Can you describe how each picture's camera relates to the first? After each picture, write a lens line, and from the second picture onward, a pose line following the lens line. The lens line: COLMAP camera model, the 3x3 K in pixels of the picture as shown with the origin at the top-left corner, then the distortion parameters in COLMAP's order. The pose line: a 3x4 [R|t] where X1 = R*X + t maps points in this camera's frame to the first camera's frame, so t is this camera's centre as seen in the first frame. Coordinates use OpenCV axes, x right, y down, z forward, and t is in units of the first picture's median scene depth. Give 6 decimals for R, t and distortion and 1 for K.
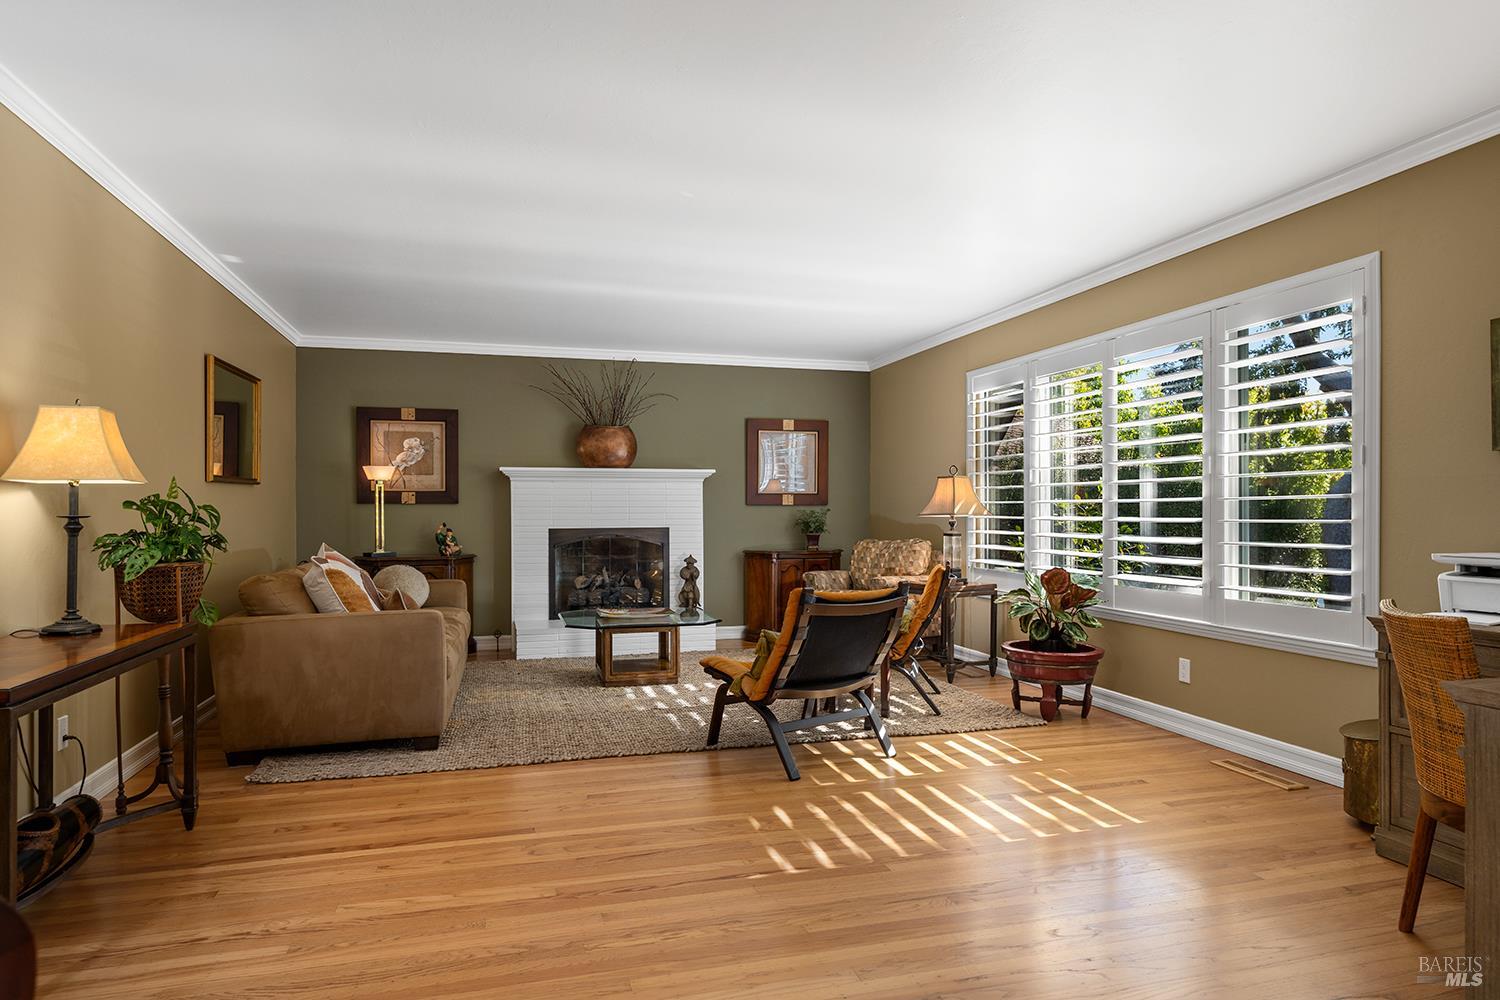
lens RADIAL K [[888.4, 0, 752.7], [0, 888.4, 513.8], [0, 0, 1]] dist [-0.002304, -0.001357]
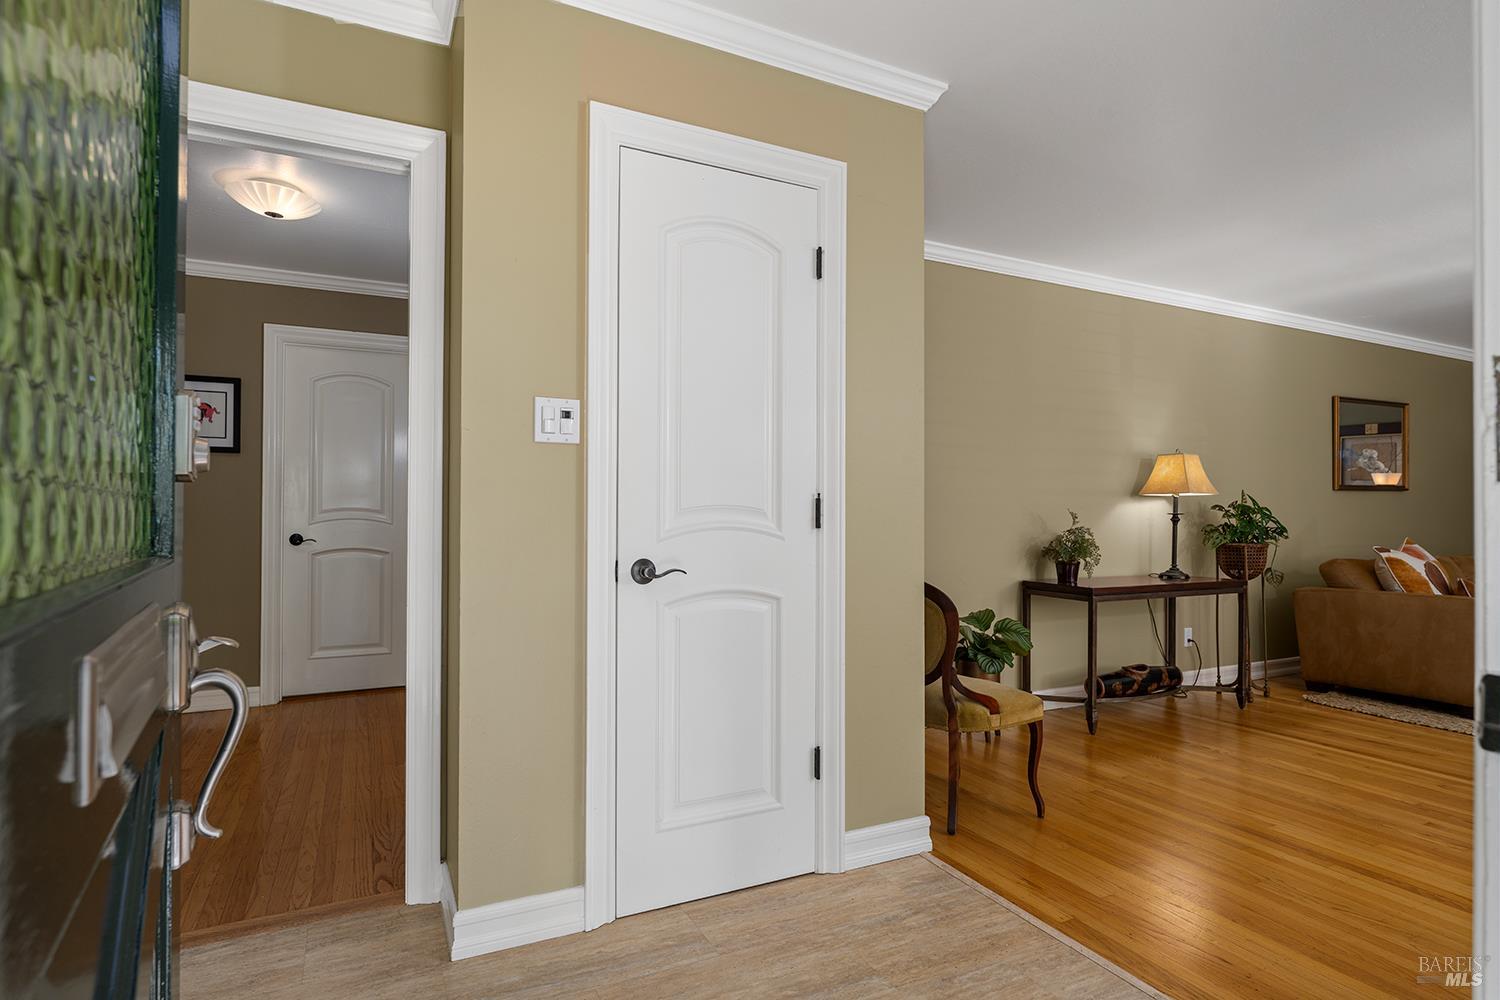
lens RADIAL K [[802.4, 0, 750.0], [0, 802.4, 500.0], [0, 0, 1]] dist [-0.000511, -0.000158]
pose [[0.195835, -0.009008, -0.980595, 0.277820], [-0.005885, 0.999929, -0.010361, -0.001291], [0.980619, 0.007800, 0.195768, -0.073806]]
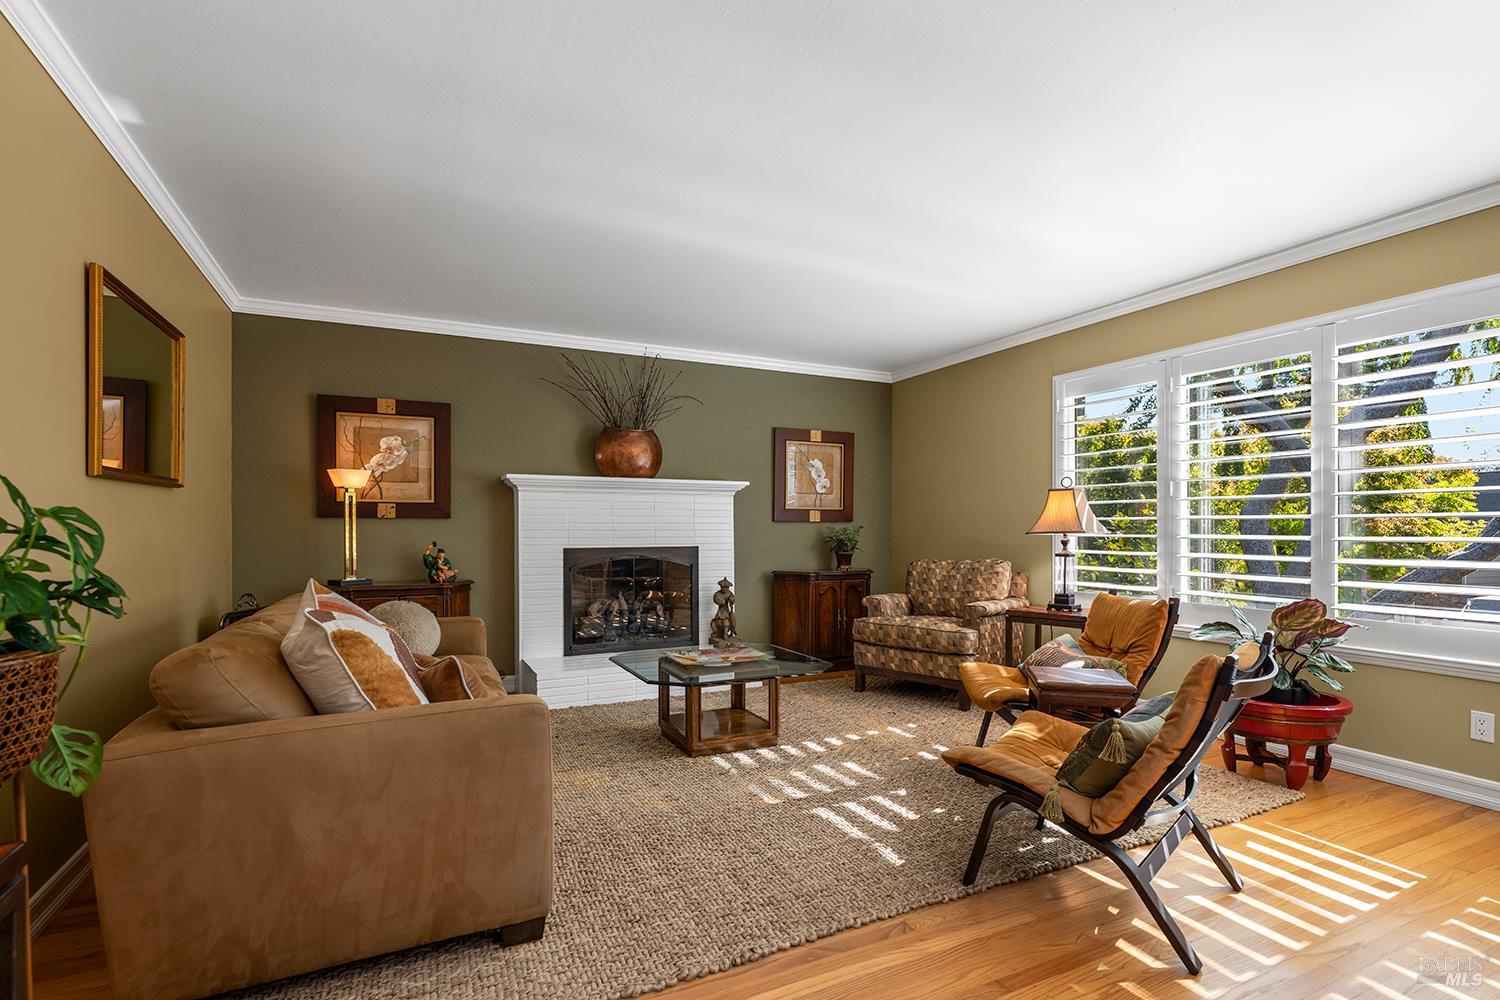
lens RADIAL K [[716.4, 0, 751.9], [0, 716.4, 530.6], [0, 0, 1]] dist [0.000256, 0.000331]
pose [[0.983907, 0.001567, 0.178674, -0.178275], [-0.001443, 0.999999, -0.000825, 0.000158], [-0.178675, 0.000554, 0.983908, 0.303171]]
